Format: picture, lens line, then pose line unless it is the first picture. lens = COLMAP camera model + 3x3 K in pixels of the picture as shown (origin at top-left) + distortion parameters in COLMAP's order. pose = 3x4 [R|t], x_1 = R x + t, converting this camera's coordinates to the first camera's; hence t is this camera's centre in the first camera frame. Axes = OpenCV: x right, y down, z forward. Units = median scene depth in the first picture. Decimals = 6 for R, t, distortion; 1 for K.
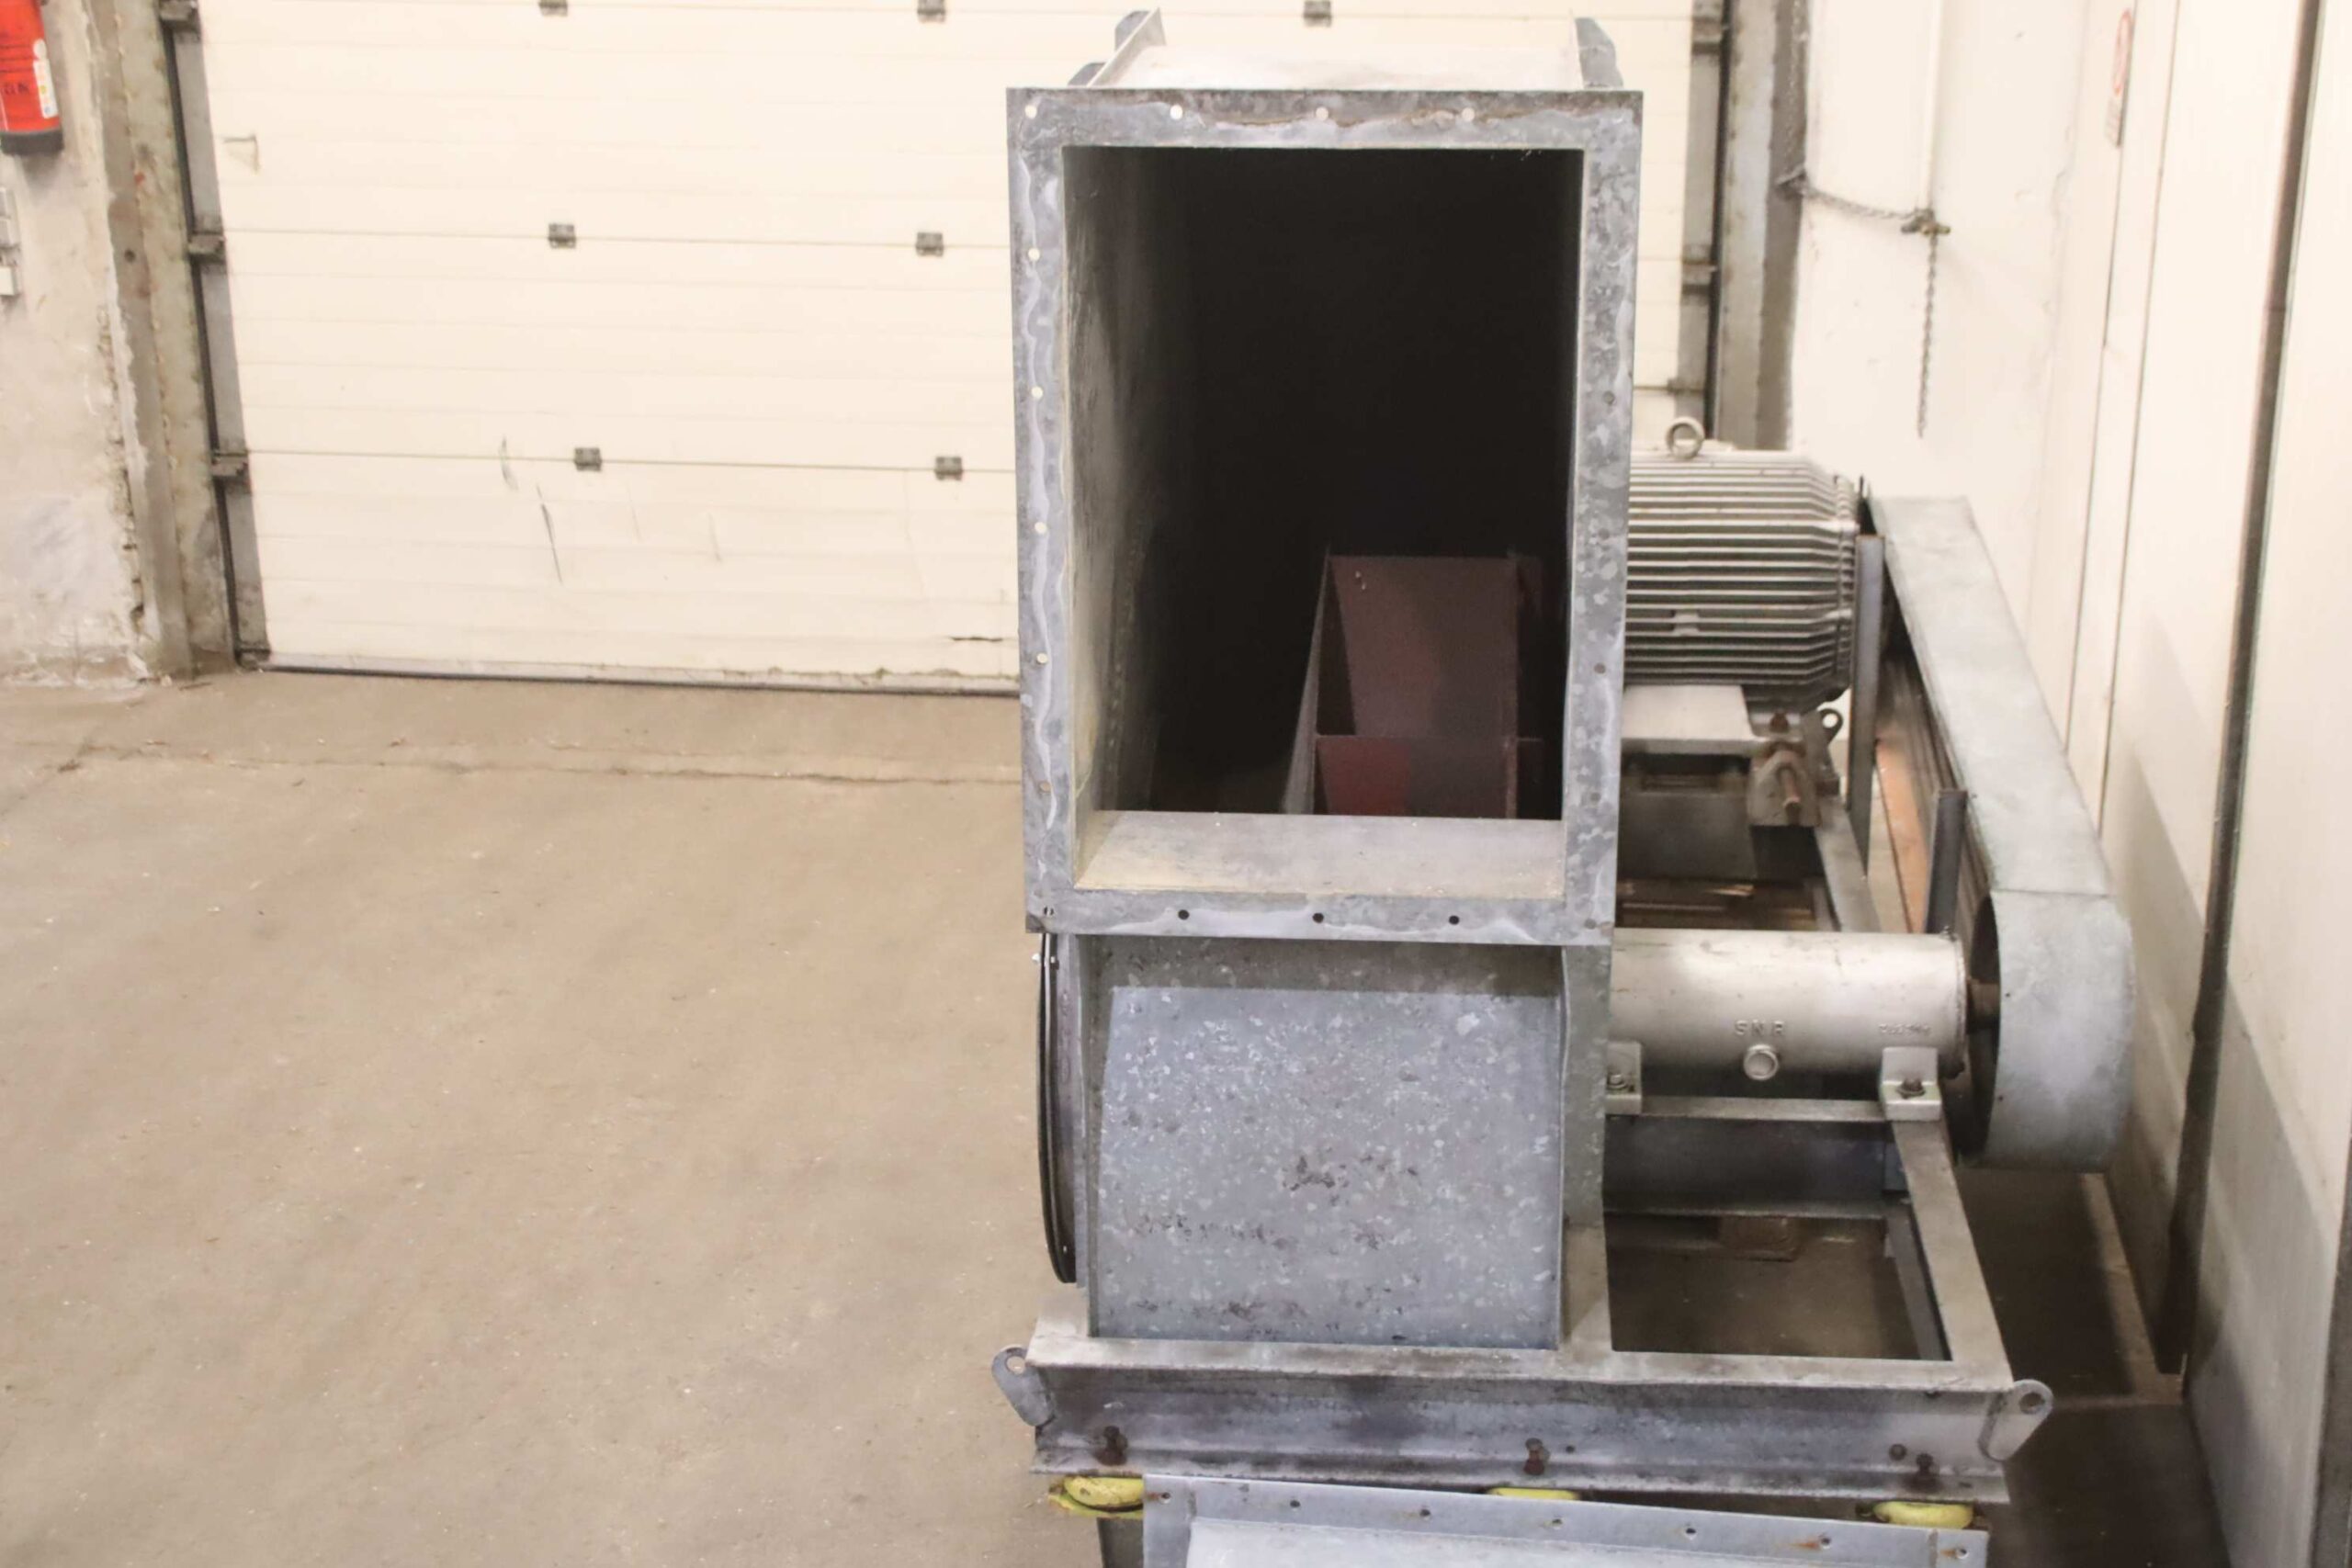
lens RADIAL K [[3402.3, 0, 1176.0], [0, 3402.3, 784.0], [0, 0, 1]] dist [0.024910, 0.047454]
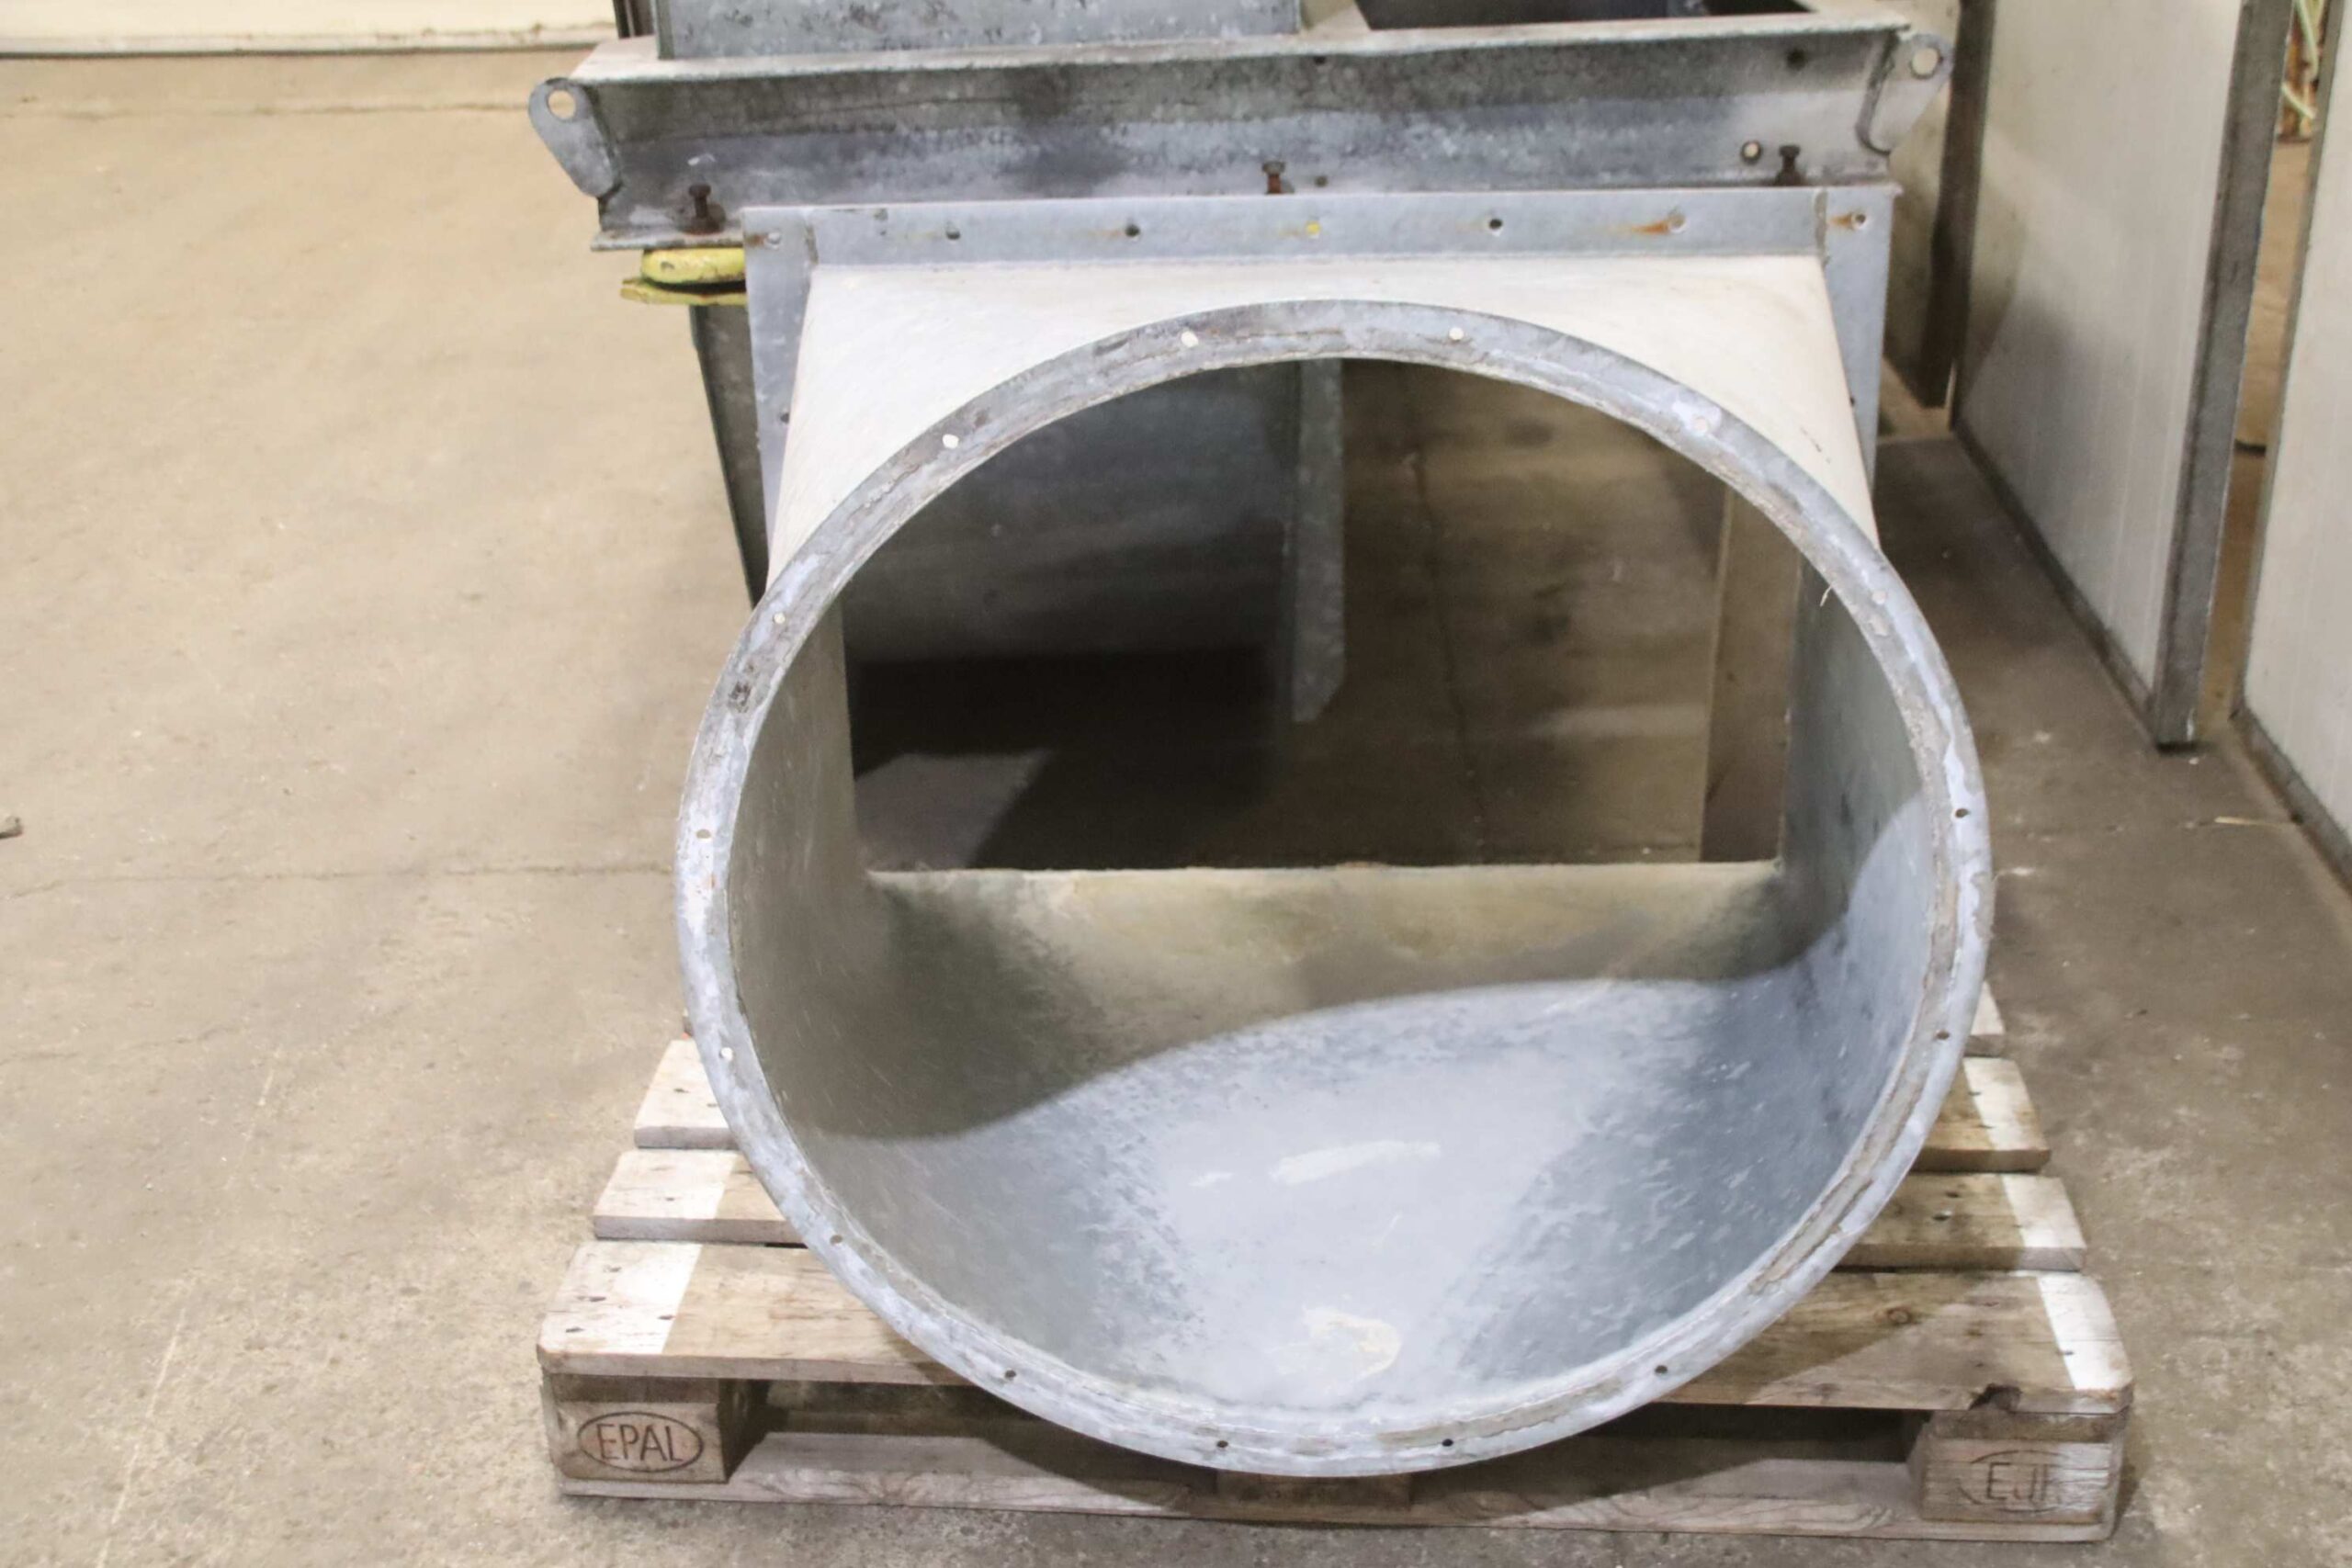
lens RADIAL K [[2852.7, 0, 1176.0], [0, 2852.7, 784.0], [0, 0, 1]] dist [-0.083536, 0.222029]
pose [[0.993688, -0.064482, 0.091791, 0.018422], [0.053821, 0.991997, 0.114218, 0.251506], [-0.098422, -0.108557, 0.989206, 0.371008]]
